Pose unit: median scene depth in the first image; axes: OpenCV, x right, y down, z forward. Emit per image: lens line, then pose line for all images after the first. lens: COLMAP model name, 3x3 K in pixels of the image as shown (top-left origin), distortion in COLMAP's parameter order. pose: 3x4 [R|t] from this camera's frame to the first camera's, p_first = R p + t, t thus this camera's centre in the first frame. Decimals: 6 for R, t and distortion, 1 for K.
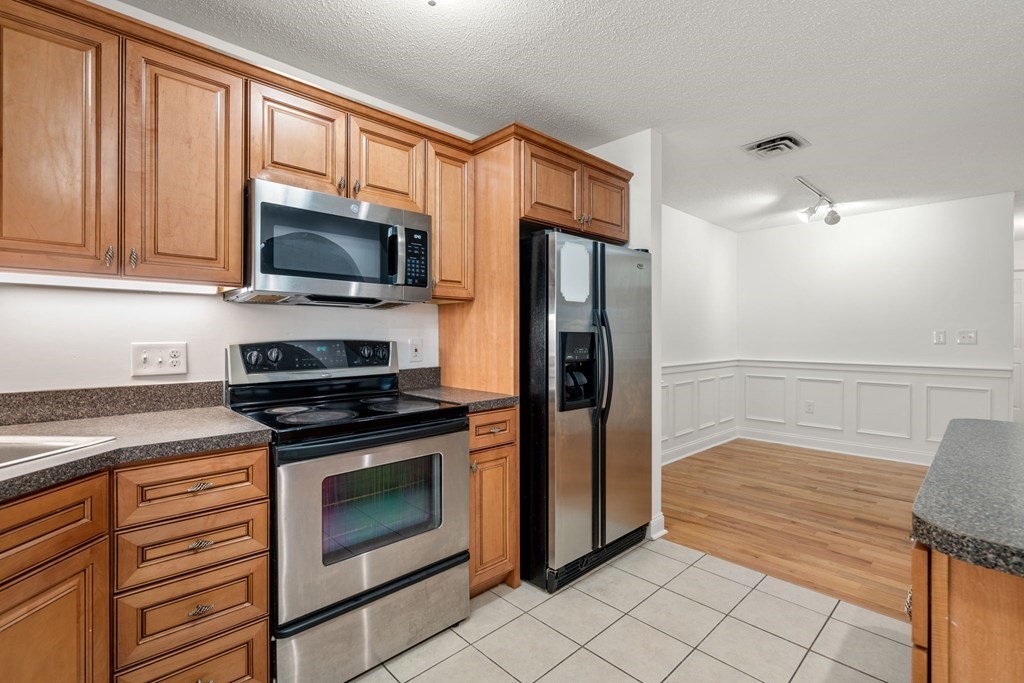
lens RADIAL K [[473.8, 0, 511.9], [0, 473.8, 337.5], [0, 0, 1]] dist [-0.001181, 0.000961]
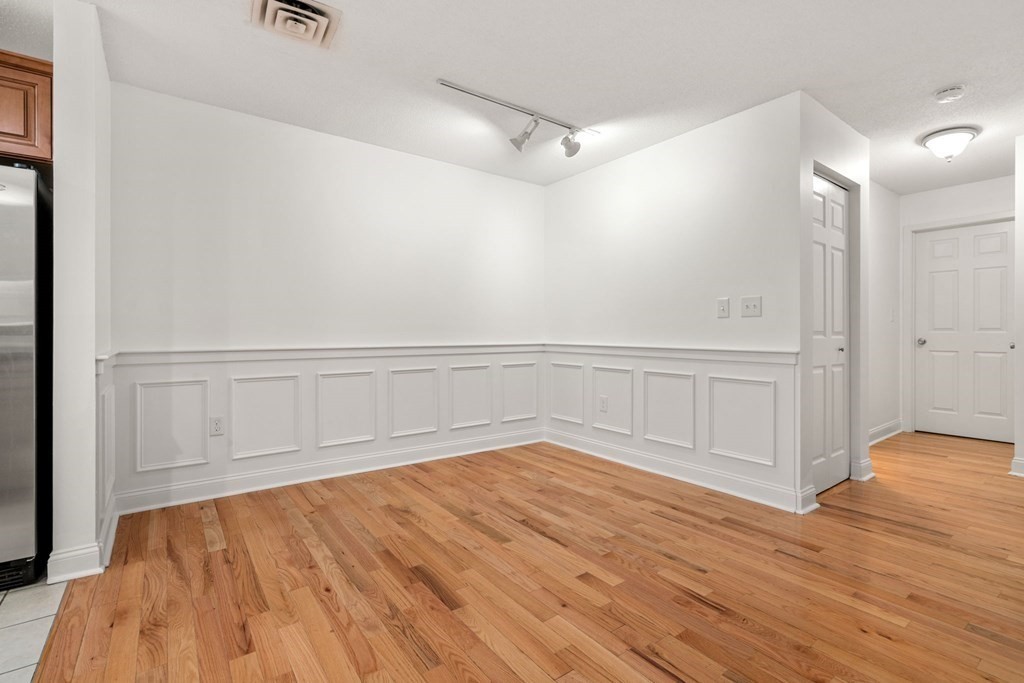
lens RADIAL K [[470.1, 0, 509.3], [0, 470.1, 332.7], [0, 0, 1]] dist [-0.007796, 0.000347]
pose [[0.992309, -0.000519, -0.123781, 1.216705], [0.000040, 0.999992, -0.003877, 0.071942], [0.123782, 0.003842, 0.992302, 0.467385]]
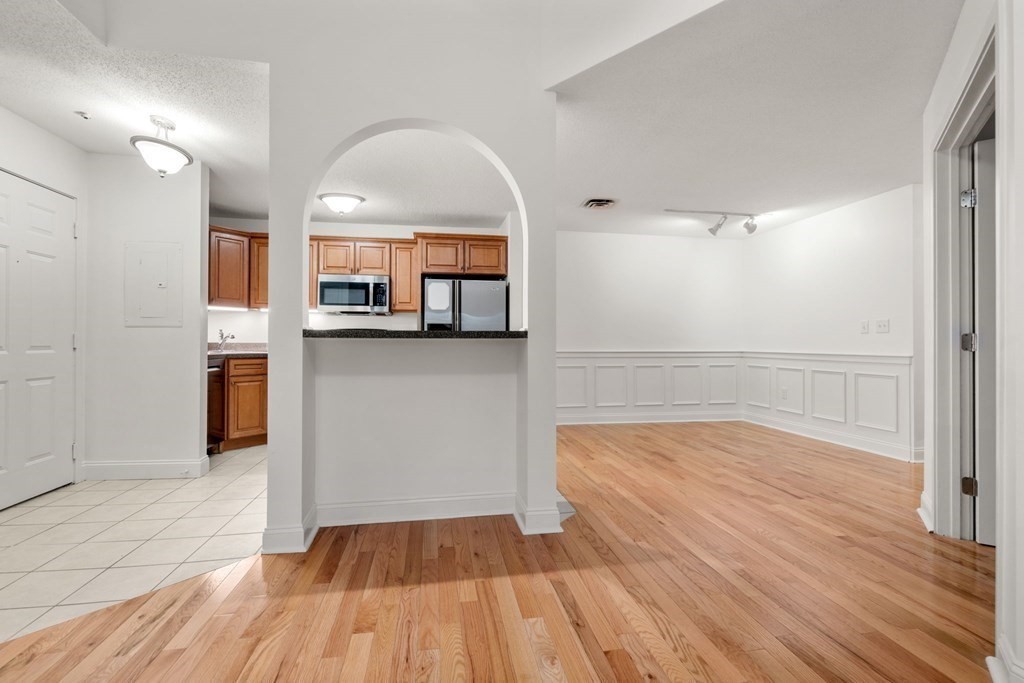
lens RADIAL K [[465.5, 0, 509.6], [0, 465.5, 340.8], [0, 0, 1]] dist [-0.001554, 0.000295]
pose [[0.831323, -0.001505, -0.555788, 1.490394], [-0.005224, 0.999931, -0.010520, 0.083215], [0.555765, 0.011649, 0.831258, -0.555961]]
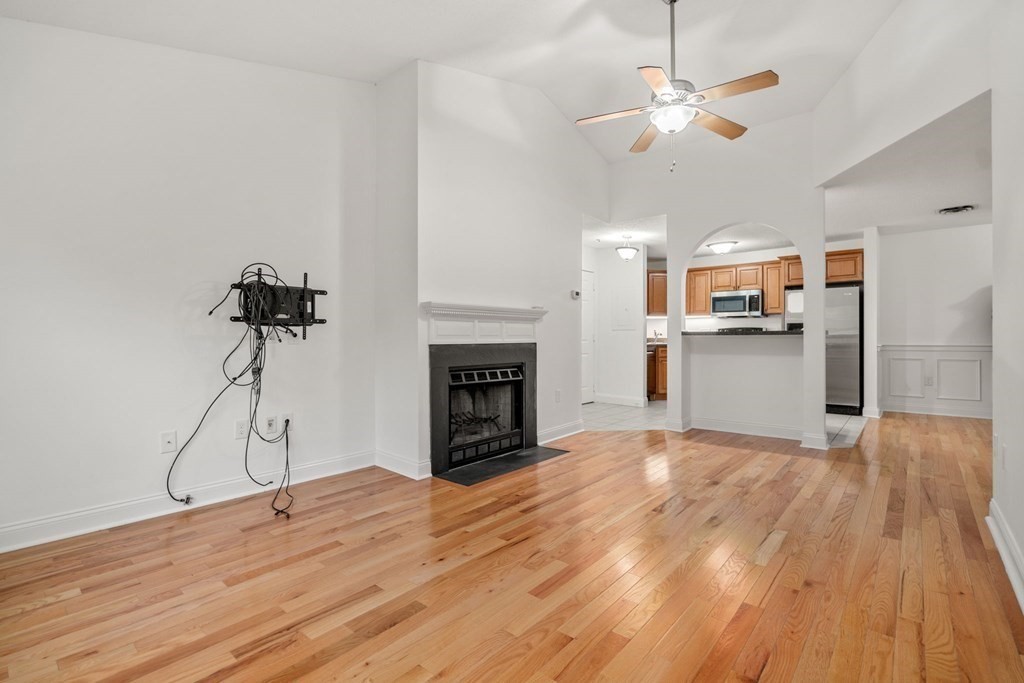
lens RADIAL K [[473.8, 0, 511.9], [0, 473.8, 337.5], [0, 0, 1]] dist [-0.001181, 0.000961]
pose [[0.111992, -0.001489, -0.993708, 2.658301], [-0.004876, 0.999986, -0.002048, 0.086233], [0.993697, 0.005074, 0.111983, -1.002330]]
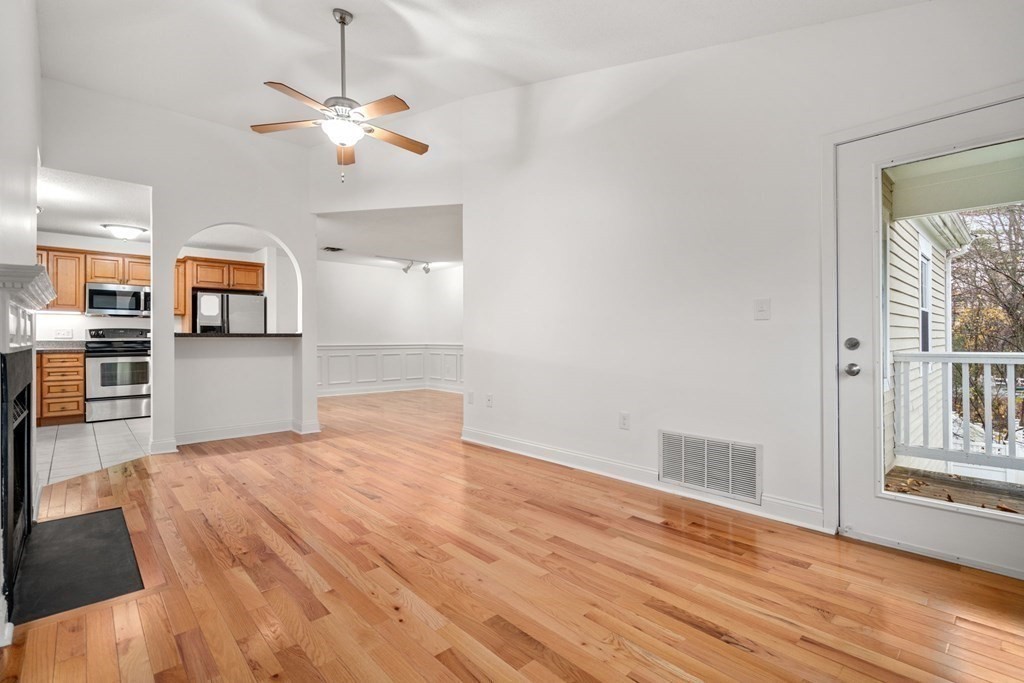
lens RADIAL K [[473.8, 0, 511.9], [0, 473.8, 337.5], [0, 0, 1]] dist [-0.001181, 0.000961]
pose [[0.999952, -0.004255, -0.008822, 1.908074], [0.004168, 0.999943, -0.009841, 0.092822], [0.008863, 0.009804, 0.999913, -1.804911]]
